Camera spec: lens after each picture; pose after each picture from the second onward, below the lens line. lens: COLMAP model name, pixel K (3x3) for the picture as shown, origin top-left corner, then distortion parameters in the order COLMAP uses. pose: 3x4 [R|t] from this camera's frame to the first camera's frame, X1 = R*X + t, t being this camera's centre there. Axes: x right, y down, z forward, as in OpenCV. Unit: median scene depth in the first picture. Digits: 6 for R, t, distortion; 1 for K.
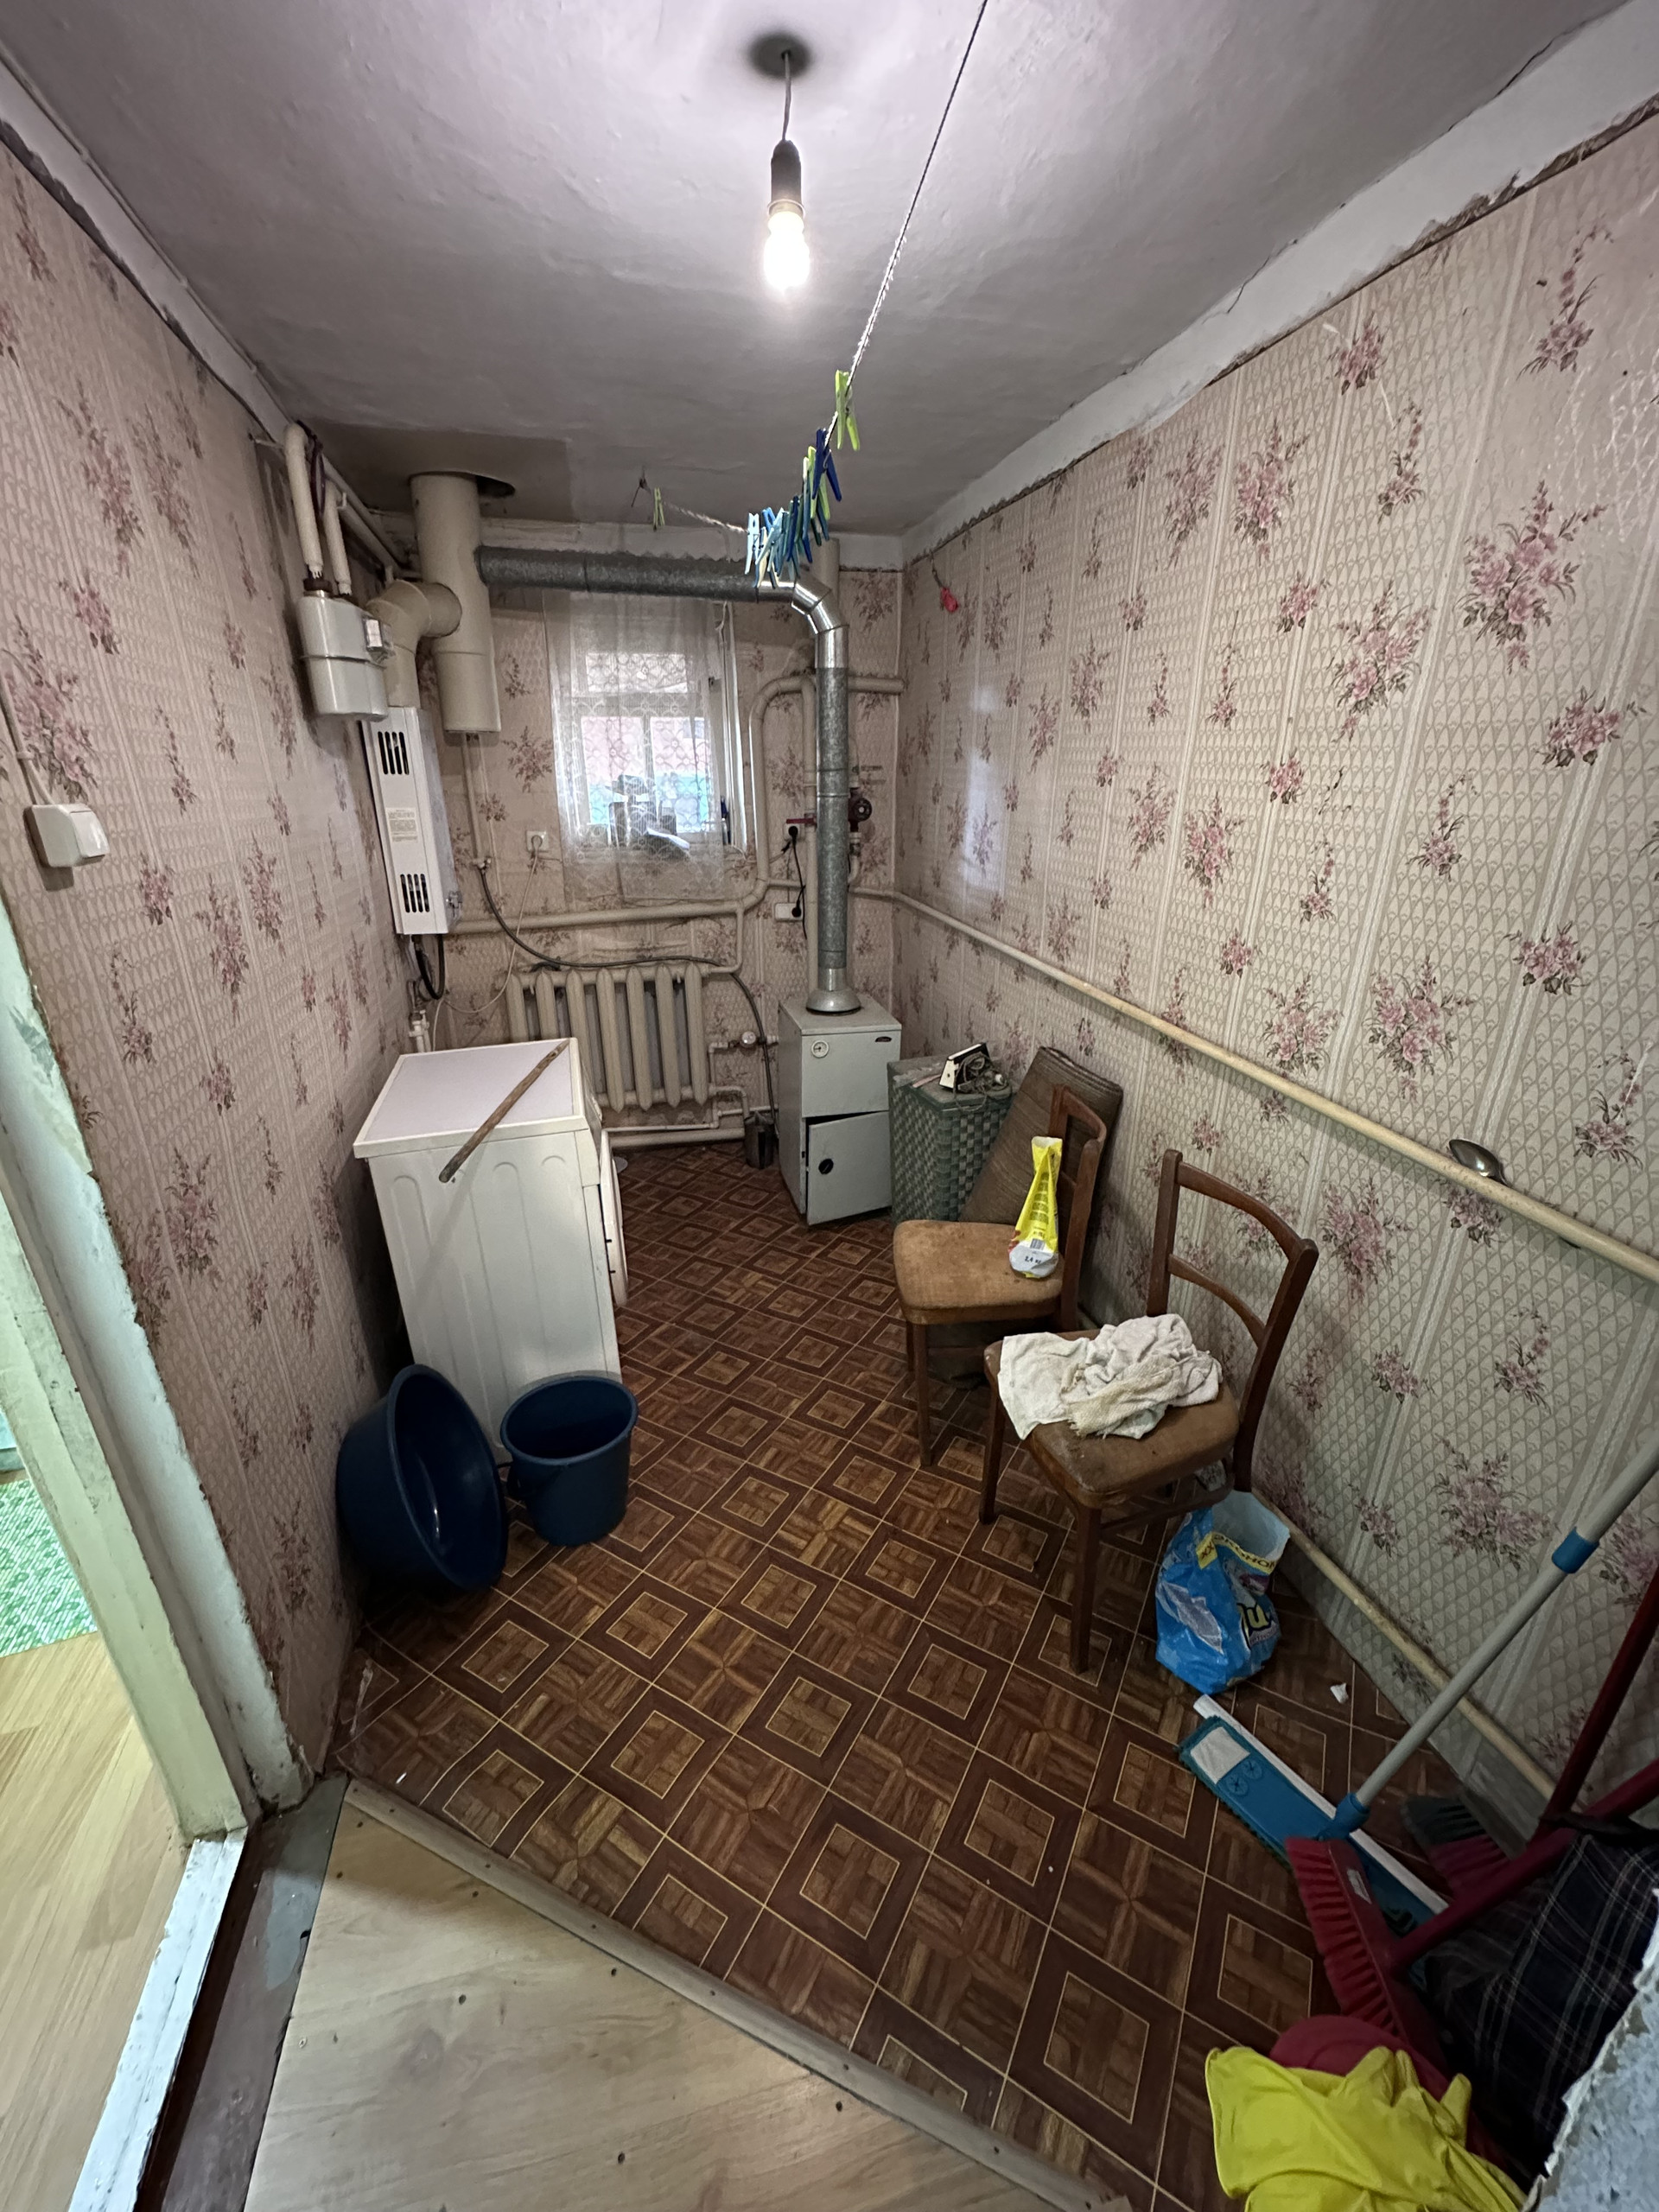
lens RADIAL K [[888.1, 0, 829.5], [0, 888.1, 1106.0], [0, 0, 1]] dist [0.000382, 0.000159]
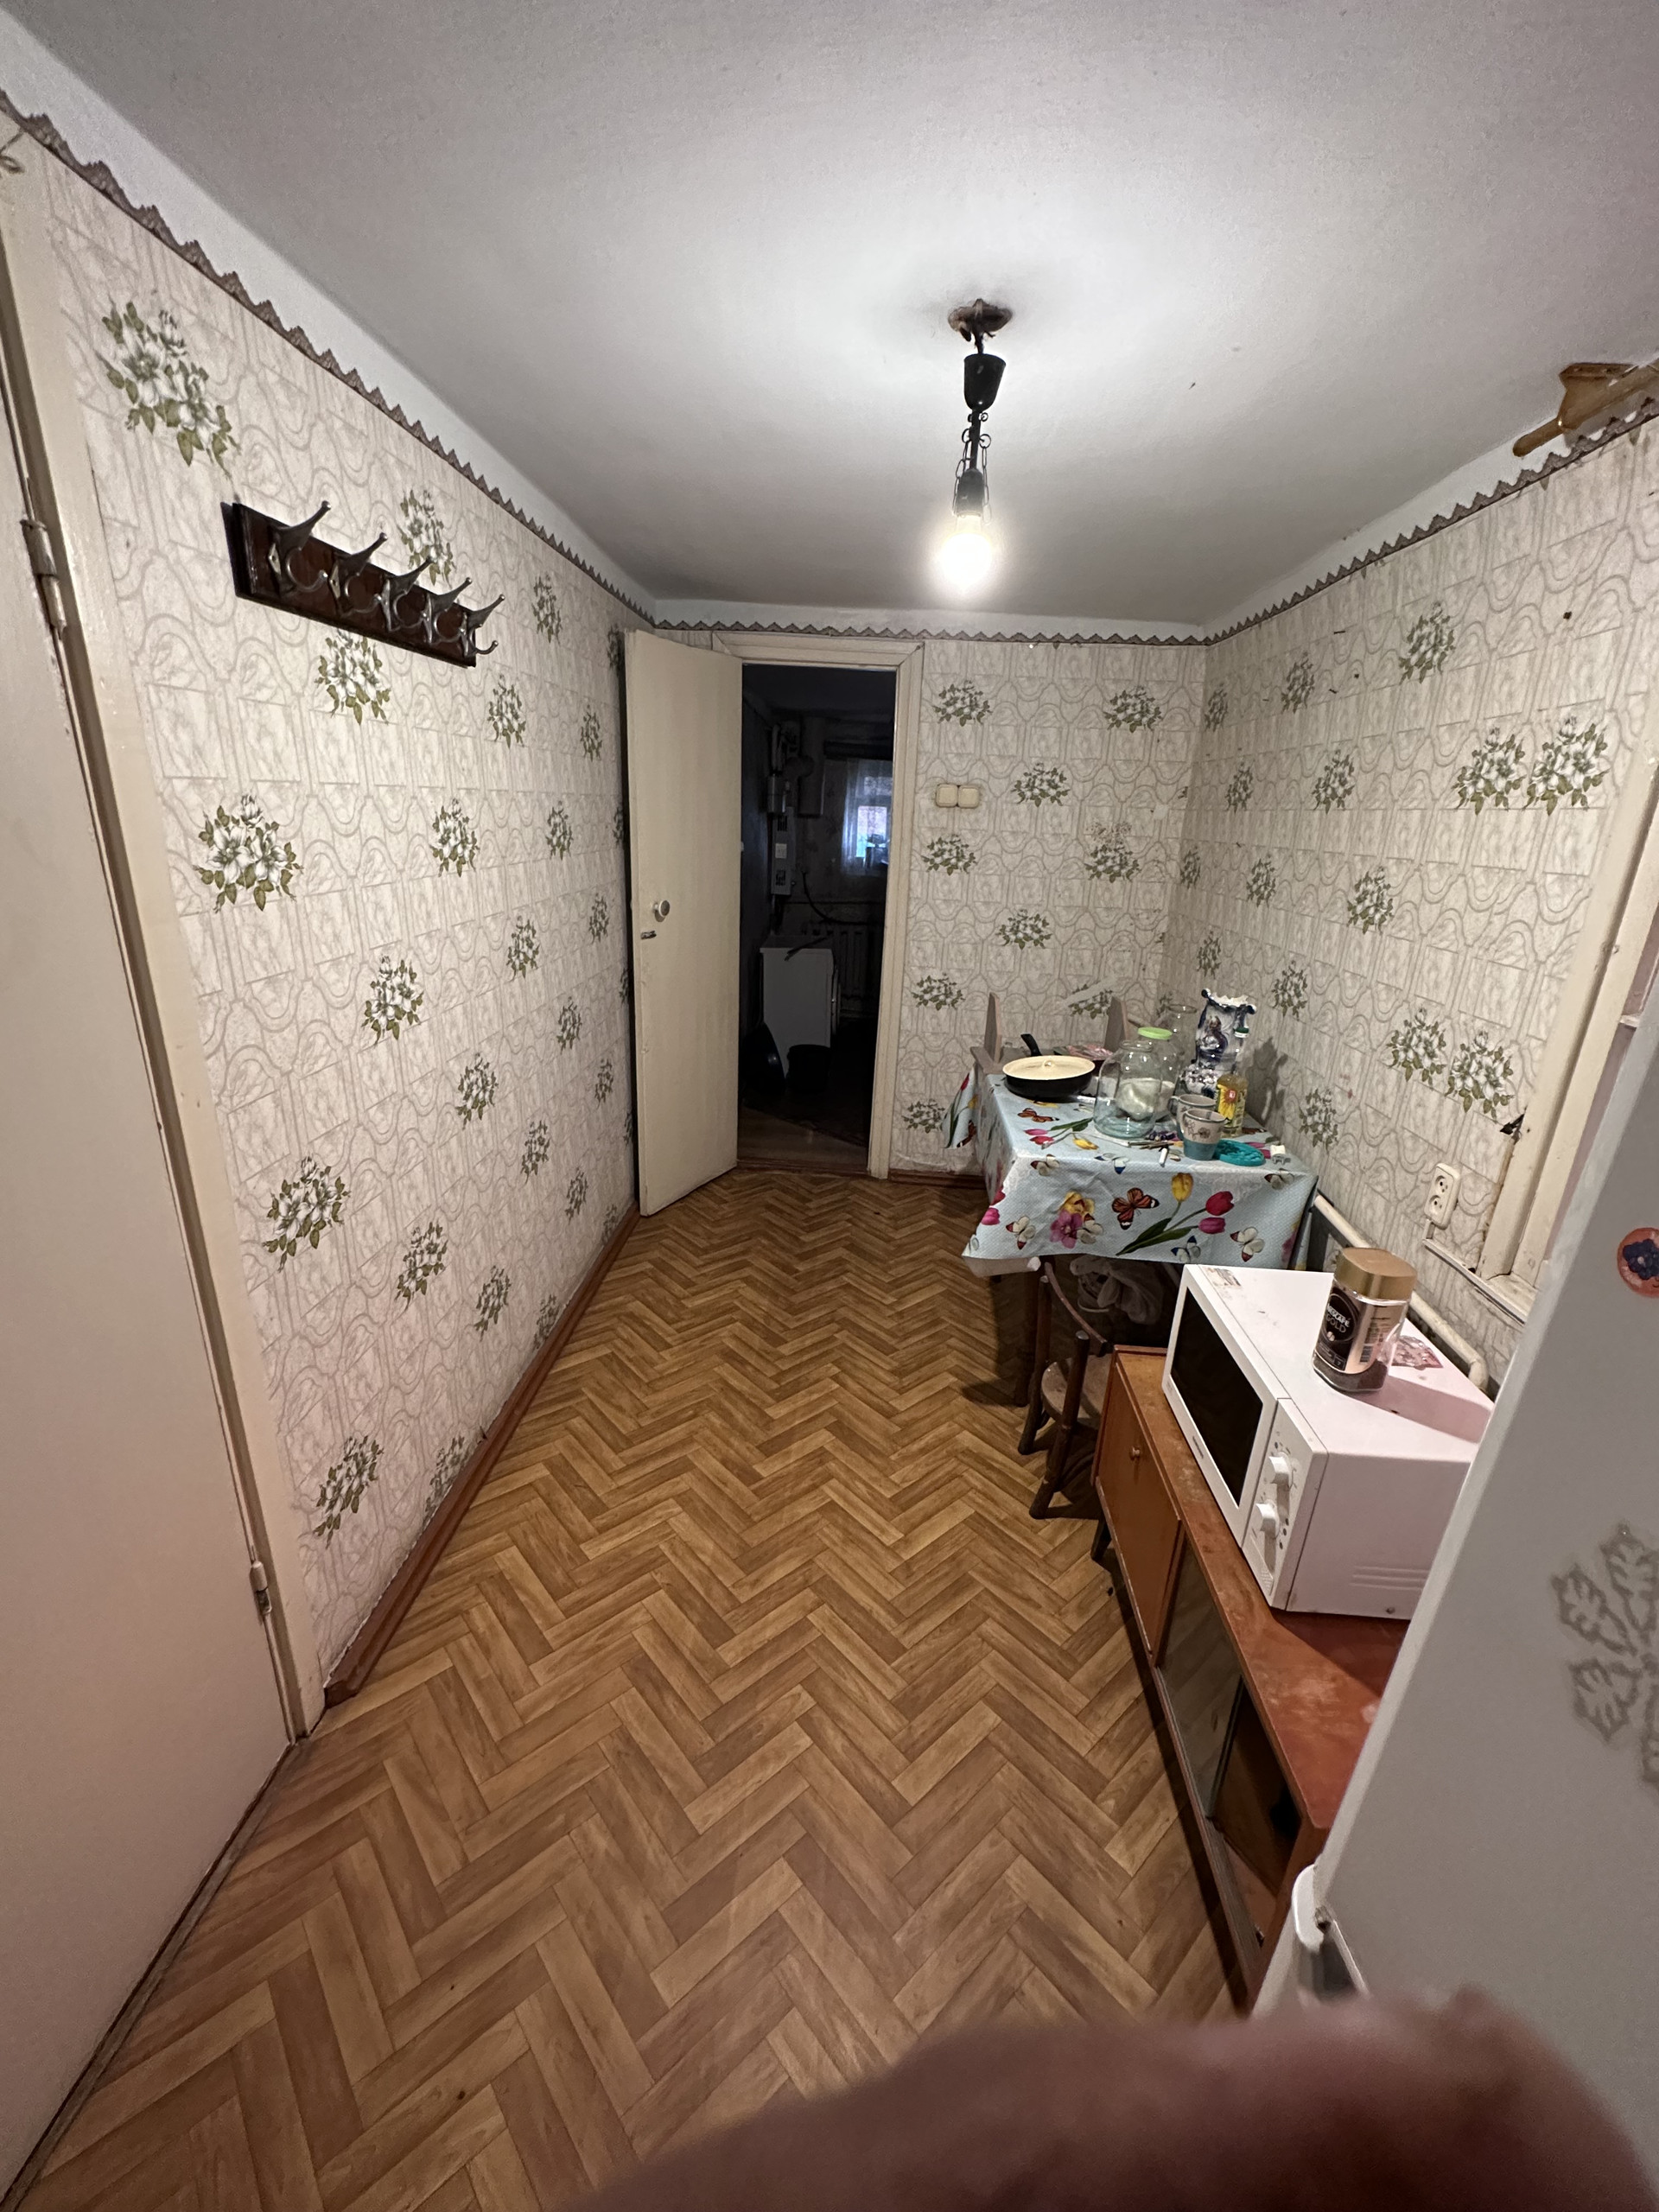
lens RADIAL K [[888.1, 0, 829.5], [0, 888.1, 1106.0], [0, 0, 1]] dist [0.000382, 0.000159]
pose [[0.950892, 0.135065, -0.278500, 0.375896], [-0.149229, 0.988341, -0.030201, 0.378778], [0.271174, 0.070278, 0.959961, -1.106372]]
